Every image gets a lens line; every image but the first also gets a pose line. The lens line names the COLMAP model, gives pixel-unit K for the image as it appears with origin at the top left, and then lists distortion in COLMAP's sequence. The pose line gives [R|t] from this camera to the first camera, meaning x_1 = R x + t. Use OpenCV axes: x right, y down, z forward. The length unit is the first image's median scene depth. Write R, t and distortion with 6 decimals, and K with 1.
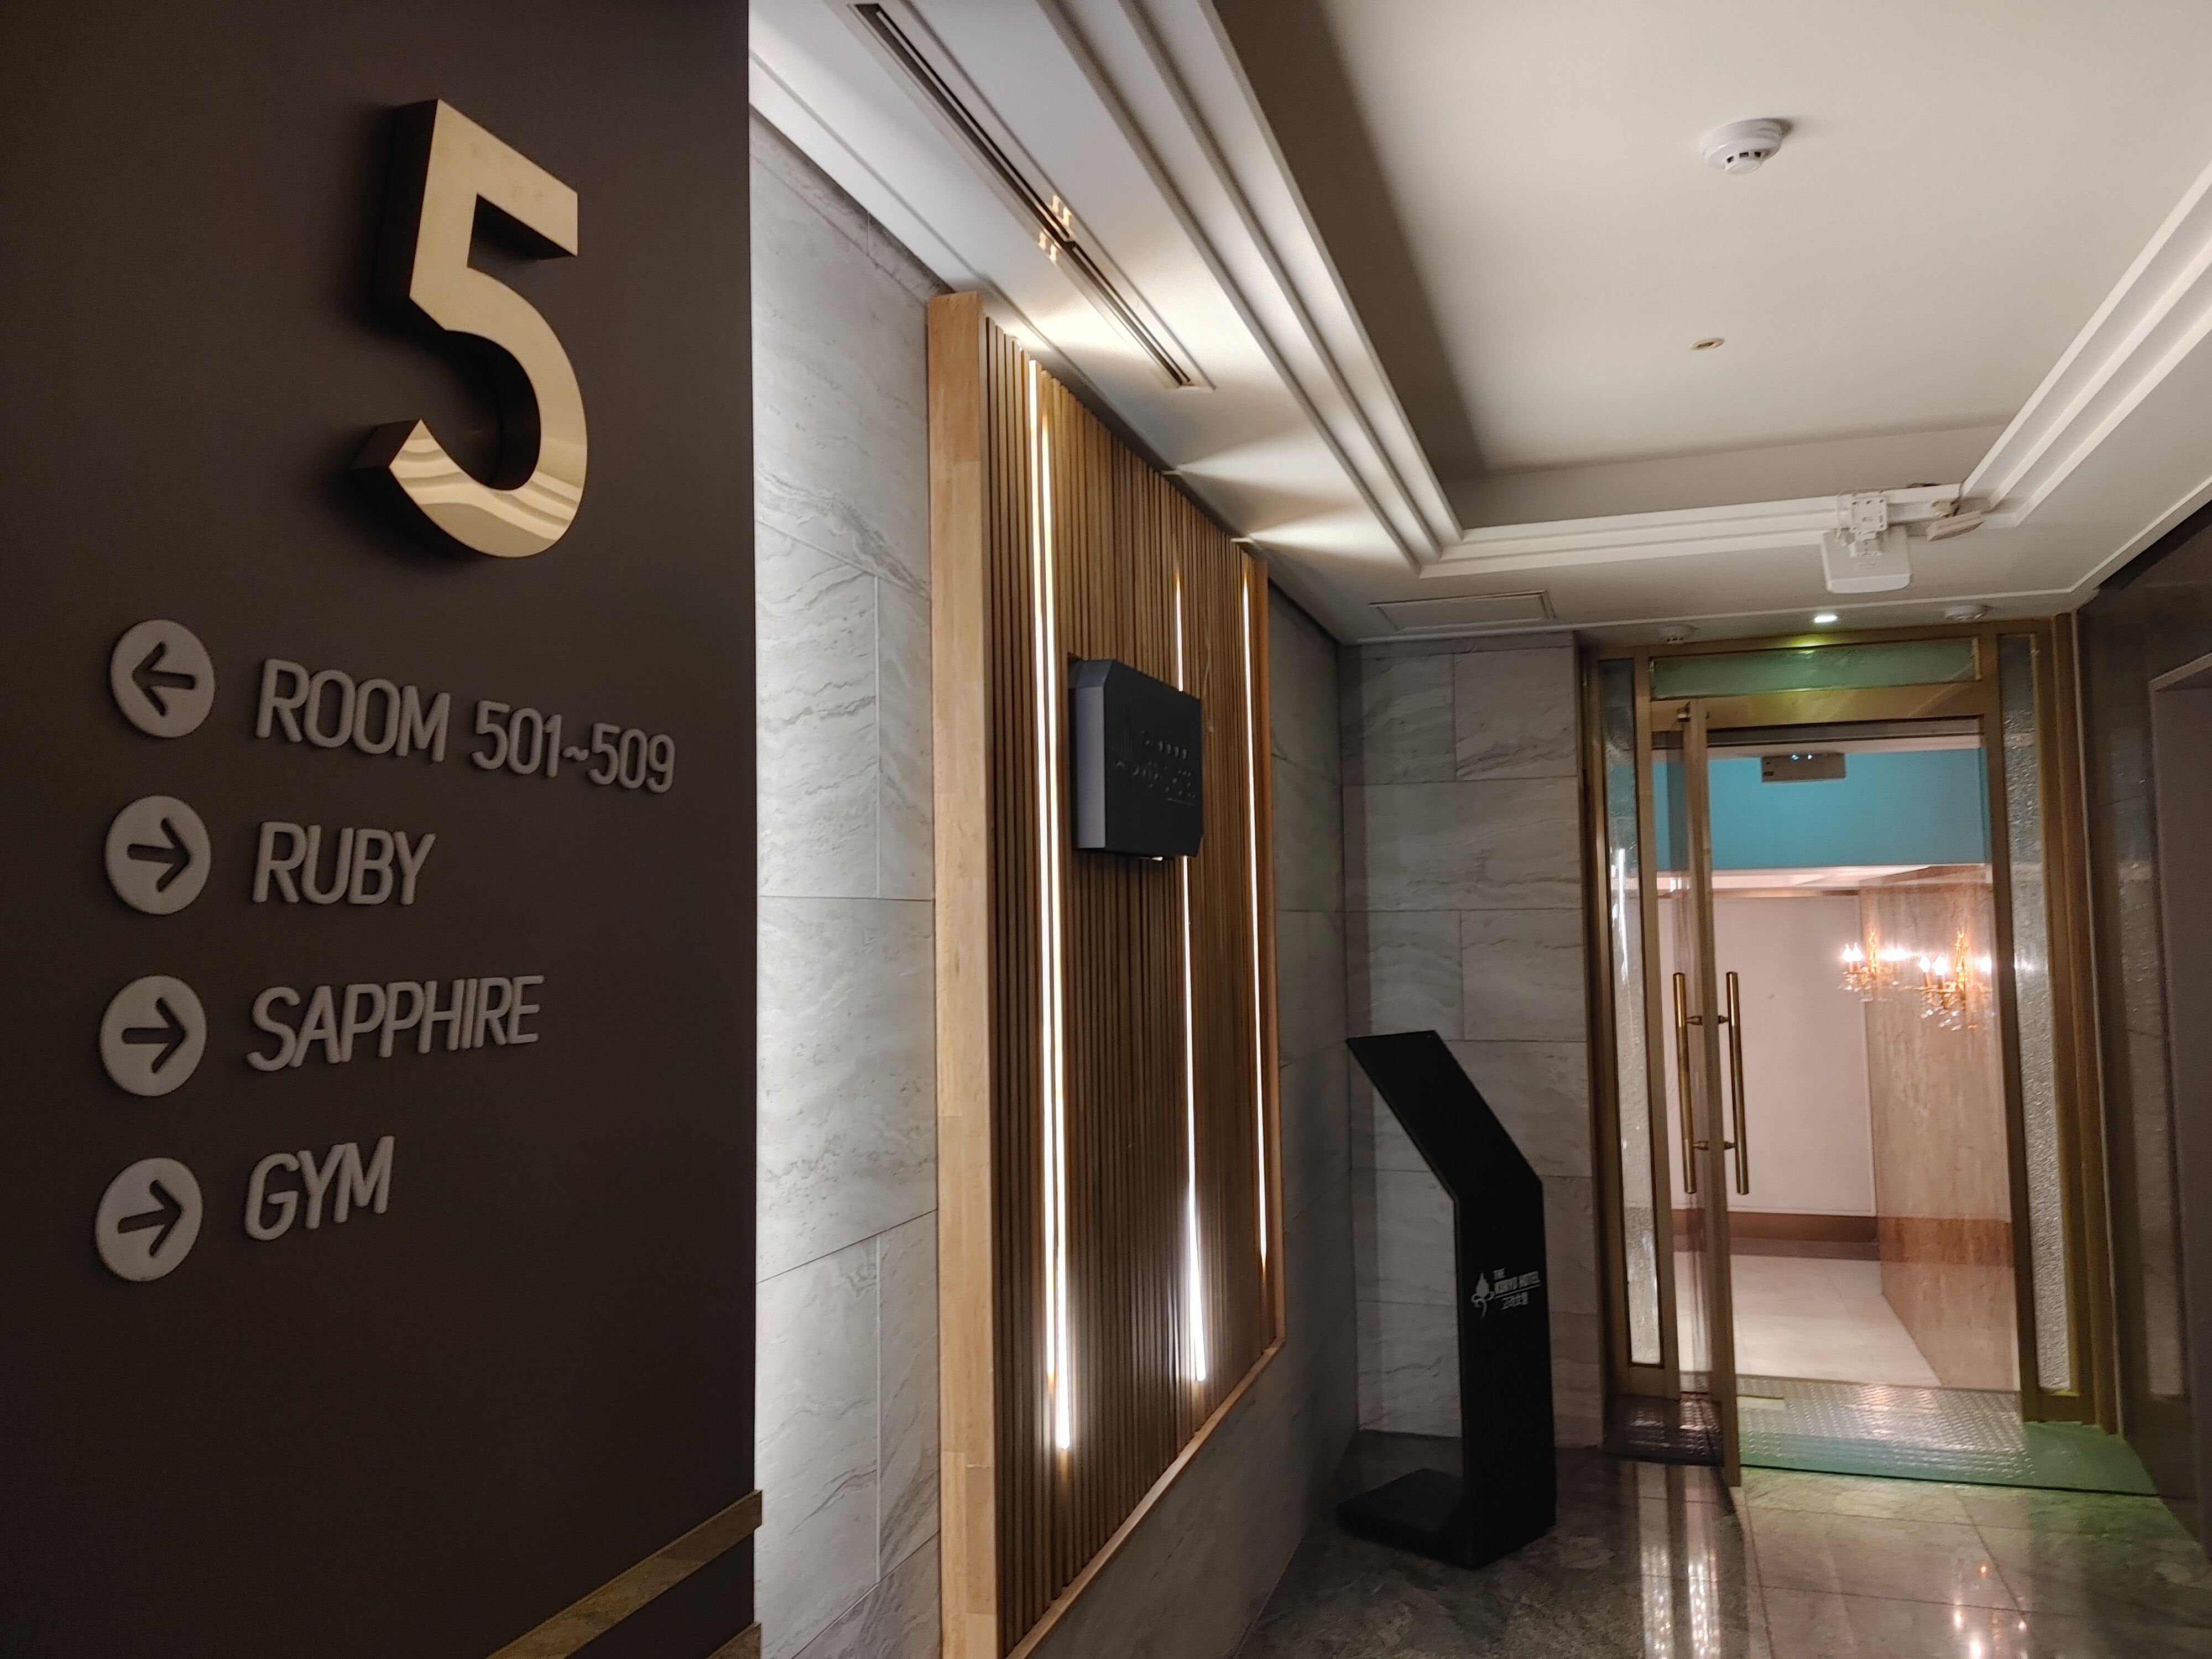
lens RADIAL K [[1677.4, 0, 1106.0], [0, 1677.4, 829.5], [0, 0, 1]] dist [0.123460, -0.134158]
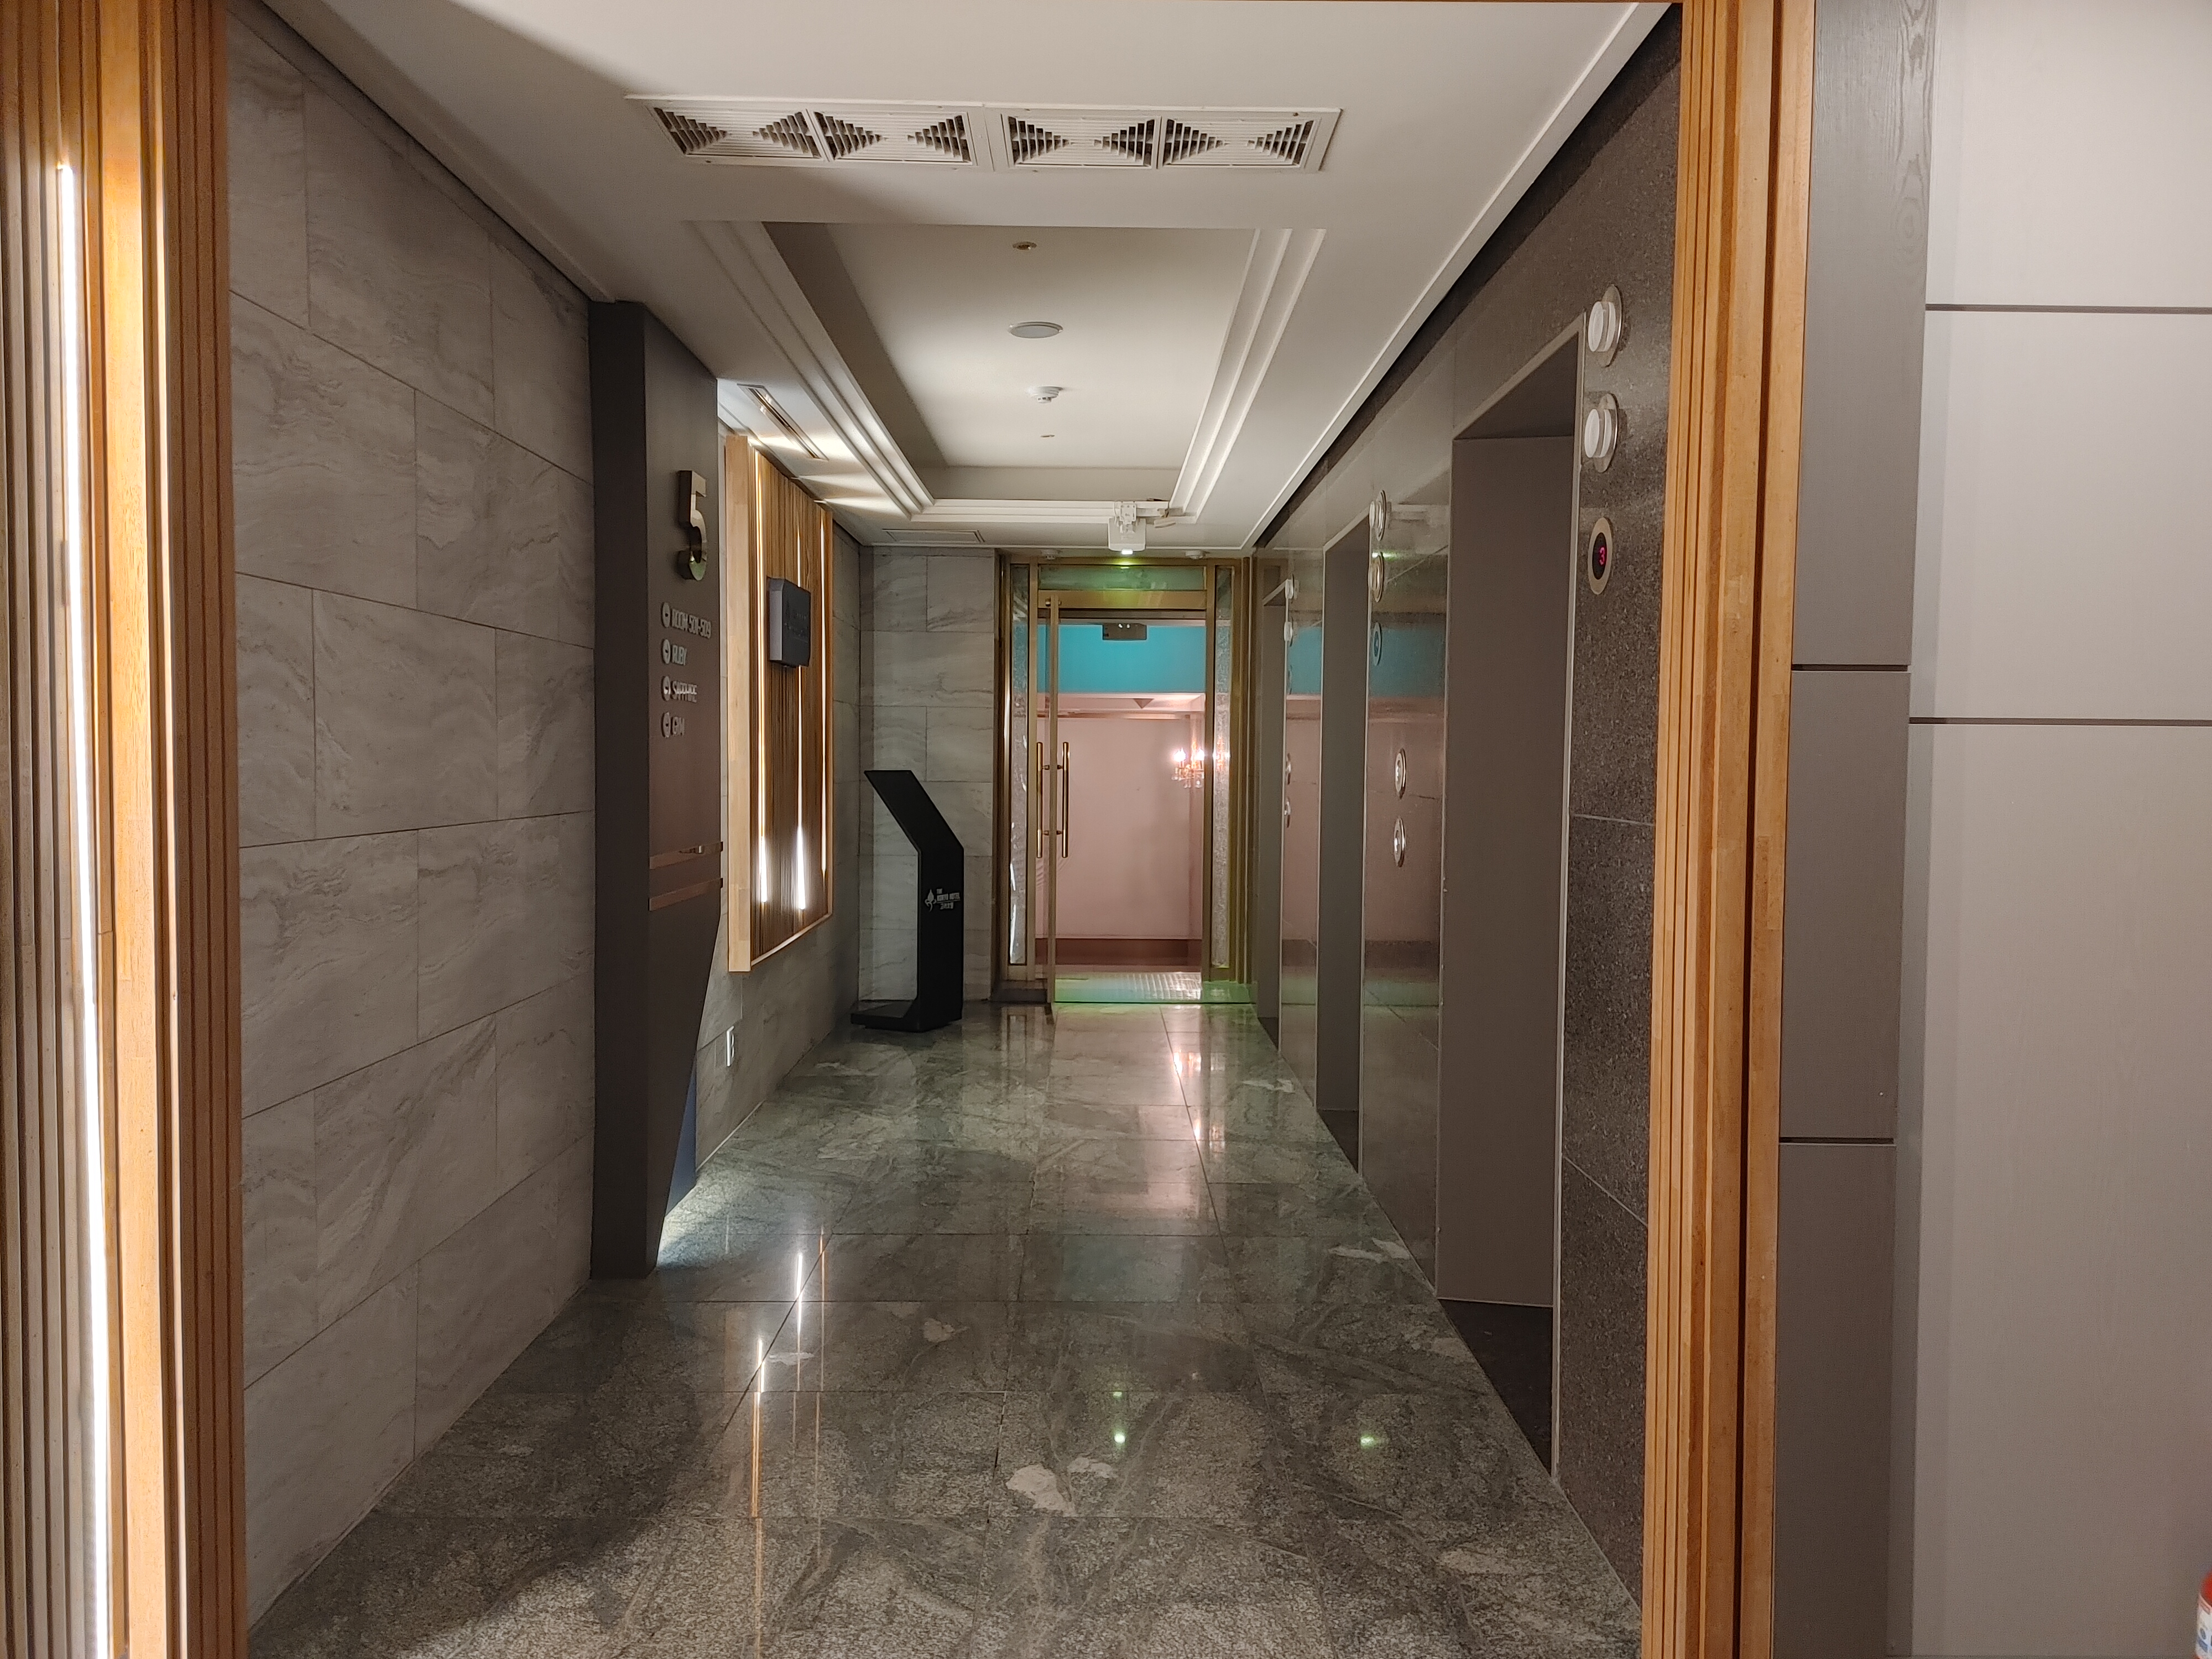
lens RADIAL K [[1677.4, 0, 1106.0], [0, 1677.4, 829.5], [0, 0, 1]] dist [0.123460, -0.134158]
pose [[0.950580, 0.011901, 0.310252, -0.167986], [-0.043271, 0.994591, 0.094424, 0.002611], [-0.307450, -0.103182, 0.945954, -0.791333]]
